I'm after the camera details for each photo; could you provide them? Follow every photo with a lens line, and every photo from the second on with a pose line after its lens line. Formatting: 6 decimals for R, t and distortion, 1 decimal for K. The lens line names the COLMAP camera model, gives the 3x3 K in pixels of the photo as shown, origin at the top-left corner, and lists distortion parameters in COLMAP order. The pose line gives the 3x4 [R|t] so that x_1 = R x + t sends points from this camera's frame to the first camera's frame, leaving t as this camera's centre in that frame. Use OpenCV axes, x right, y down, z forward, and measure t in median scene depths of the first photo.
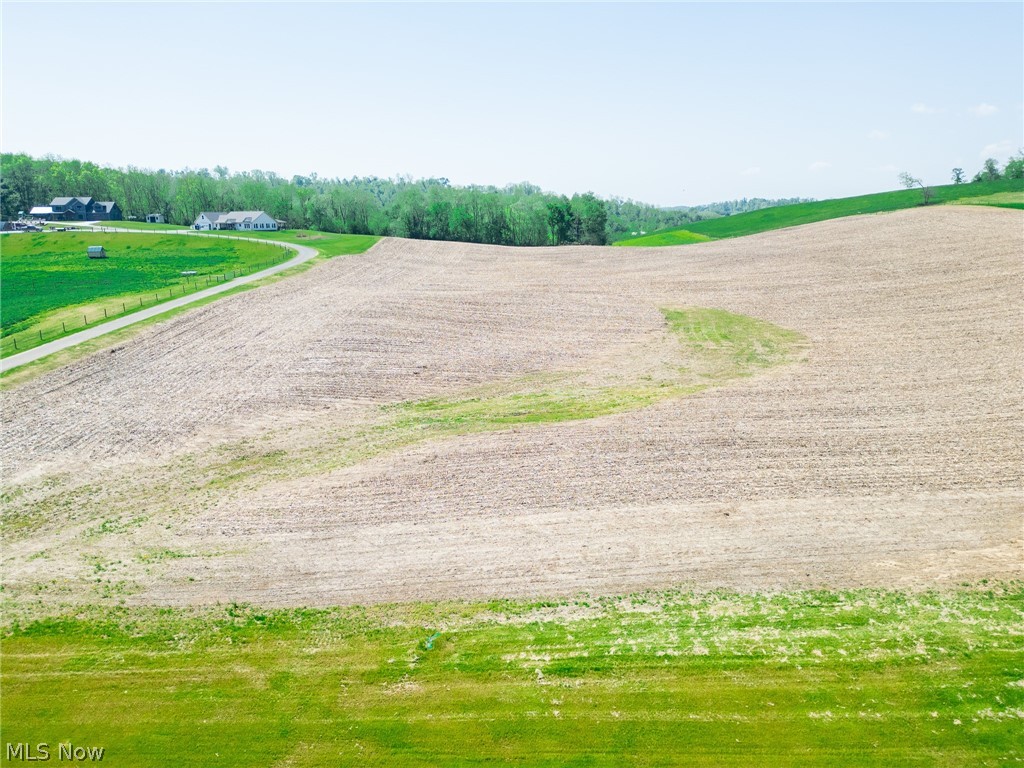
lens RADIAL K [[715.7, 0, 509.8], [0, 715.7, 379.3], [0, 0, 1]] dist [0.063738, -0.058677]
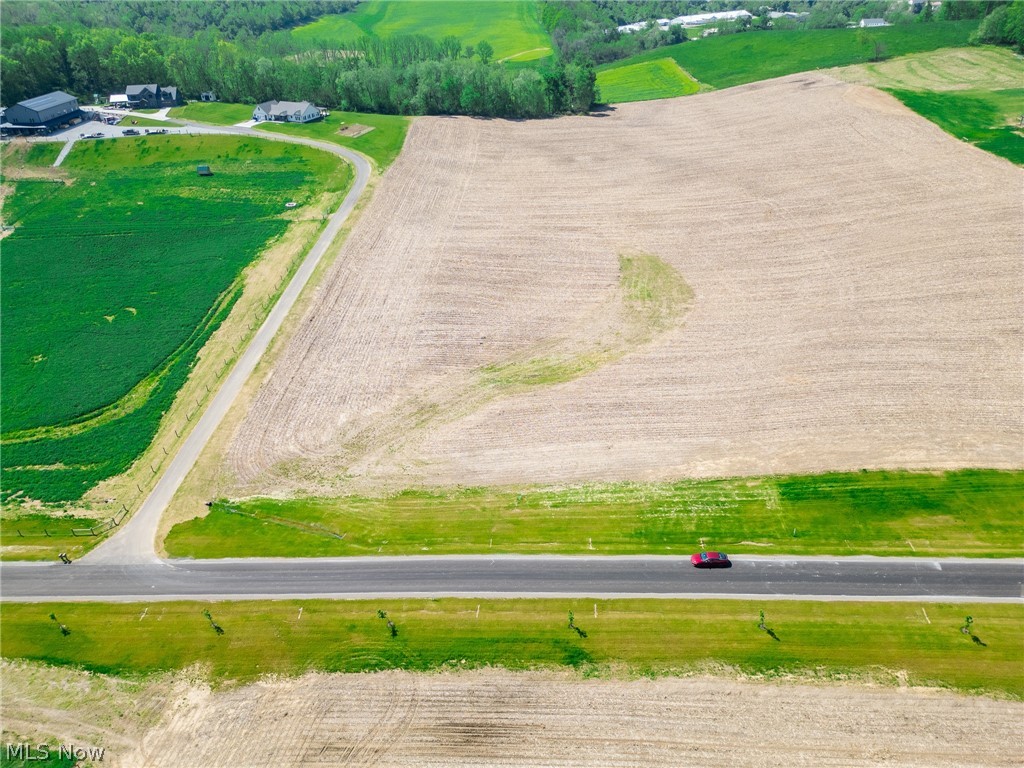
lens RADIAL K [[715.7, 0, 506.3], [0, 715.7, 377.9], [0, 0, 1]] dist [0.063738, -0.058677]
pose [[0.999788, -0.020590, -0.000360, -0.035993], [0.019627, 0.947481, 0.319208, -0.309171], [-0.006232, -0.319147, 0.947685, -0.508581]]
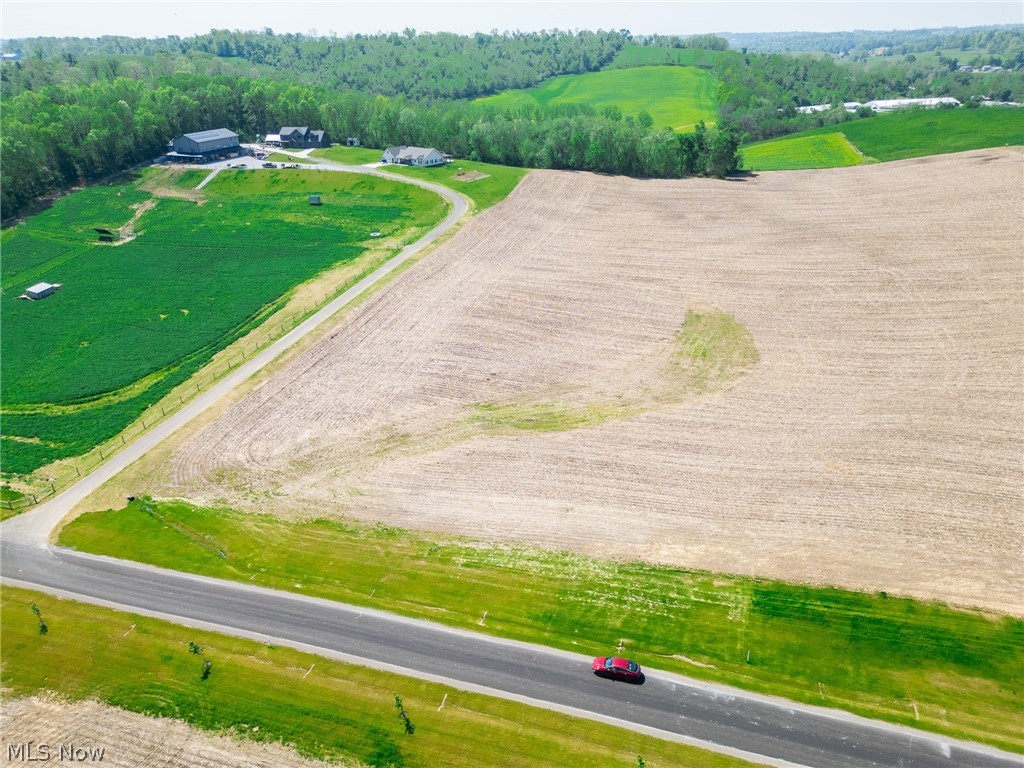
lens RADIAL K [[715.7, 0, 508.0], [0, 715.7, 376.9], [0, 0, 1]] dist [0.063738, -0.058677]
pose [[0.968082, 0.102404, -0.228757, 0.181384], [-0.050608, 0.973789, 0.221751, -0.231697], [0.245470, -0.203096, 0.947891, -0.373880]]
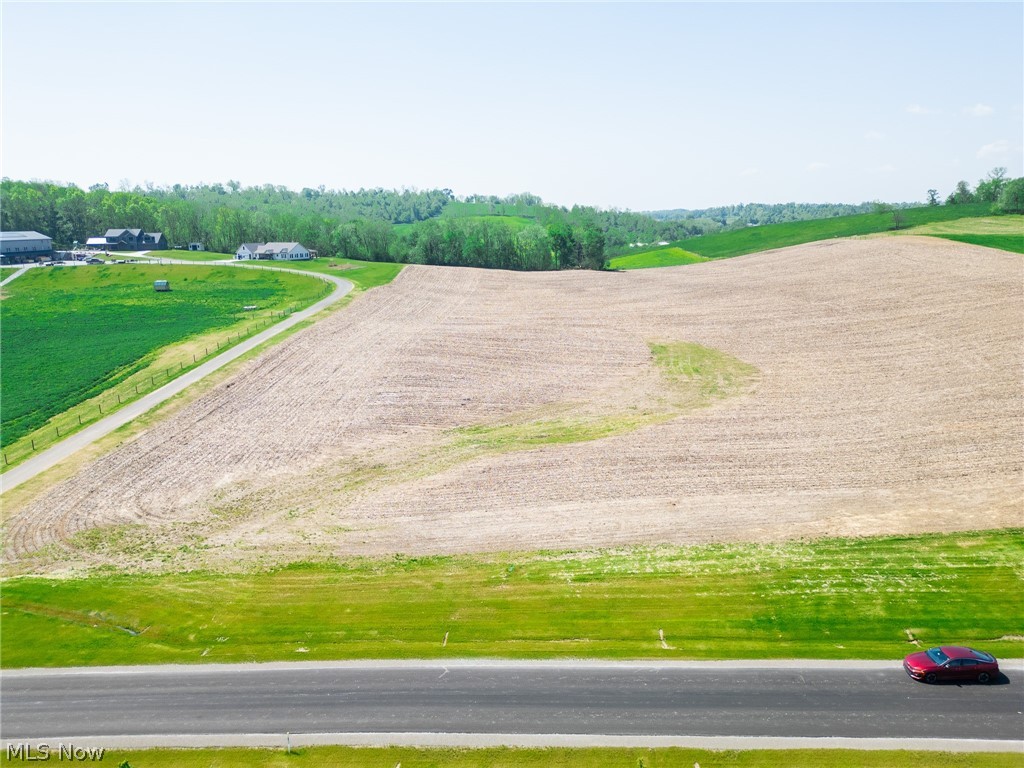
lens RADIAL K [[715.7, 0, 508.5], [0, 715.7, 377.2], [0, 0, 1]] dist [0.063738, -0.058677]
pose [[0.999991, -0.003944, -0.001227, -0.024496], [0.003938, 0.999981, -0.004709, -0.030560], [0.001245, 0.004705, 0.999988, -0.201393]]
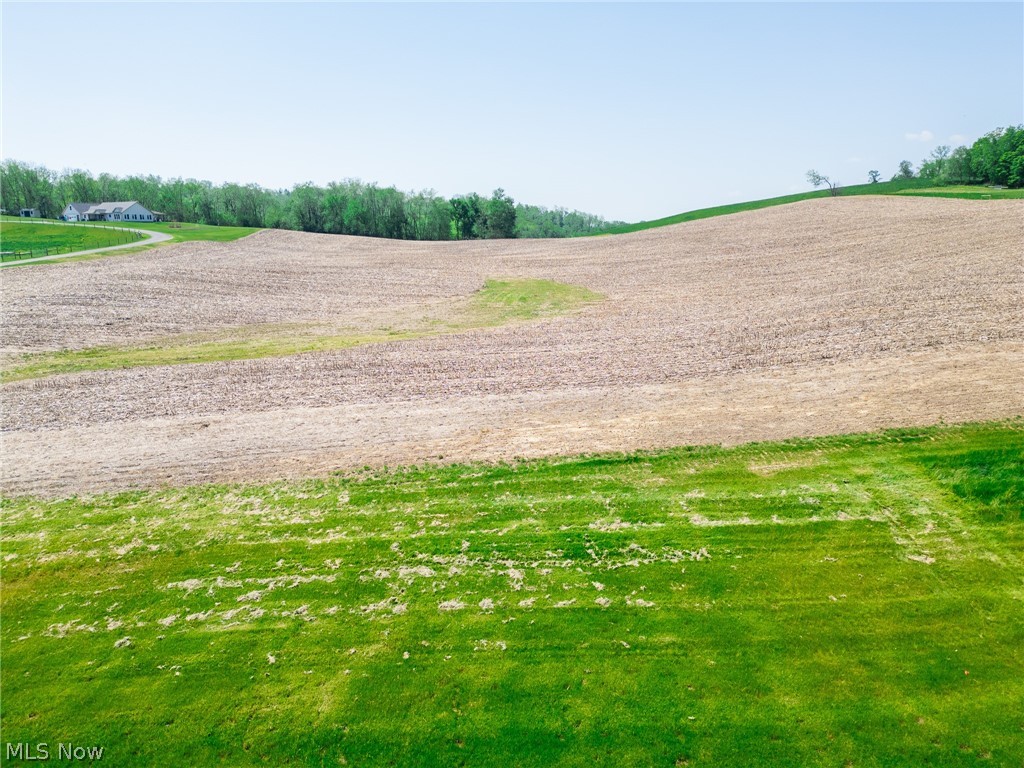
lens RADIAL K [[715.7, 0, 512.4], [0, 715.7, 379.9], [0, 0, 1]] dist [0.063738, -0.058677]
pose [[0.998767, -0.011298, 0.048339, 0.173155], [0.012412, 0.999663, -0.022814, 0.047343], [-0.048065, 0.023386, 0.998570, 0.066229]]
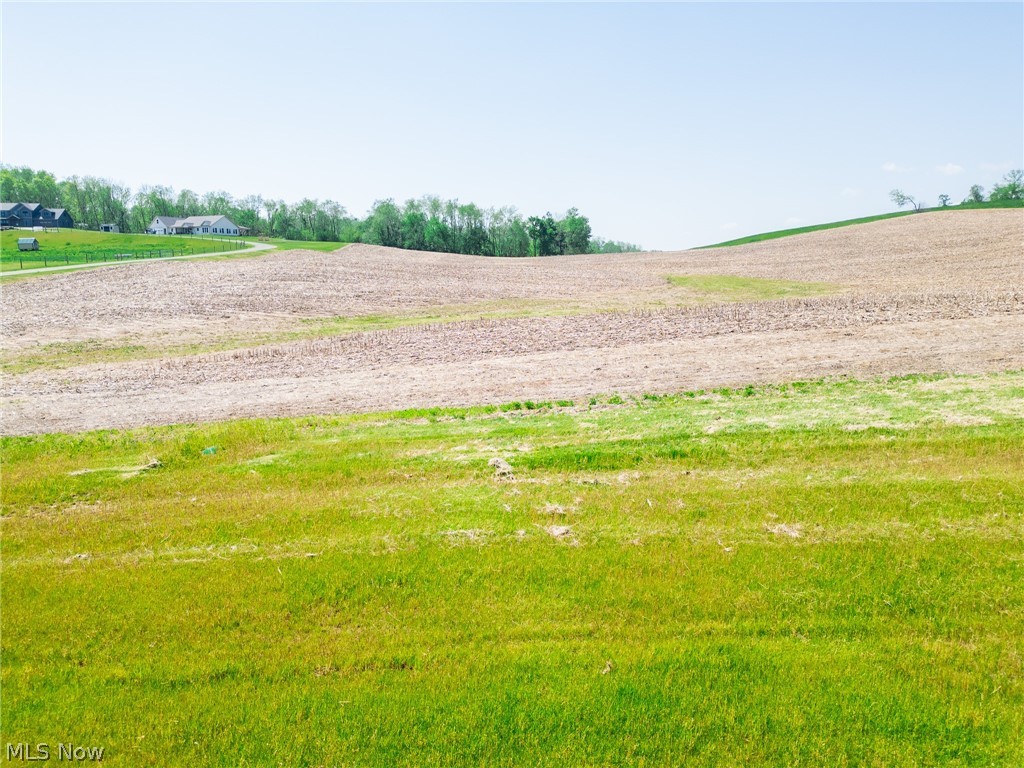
lens RADIAL K [[715.7, 0, 509.9], [0, 715.7, 378.2], [0, 0, 1]] dist [0.063738, -0.058677]
pose [[0.999690, -0.000195, 0.024878, 0.007296], [0.001972, 0.997443, -0.071441, 0.076792], [-0.024801, 0.071468, 0.997134, 0.133197]]
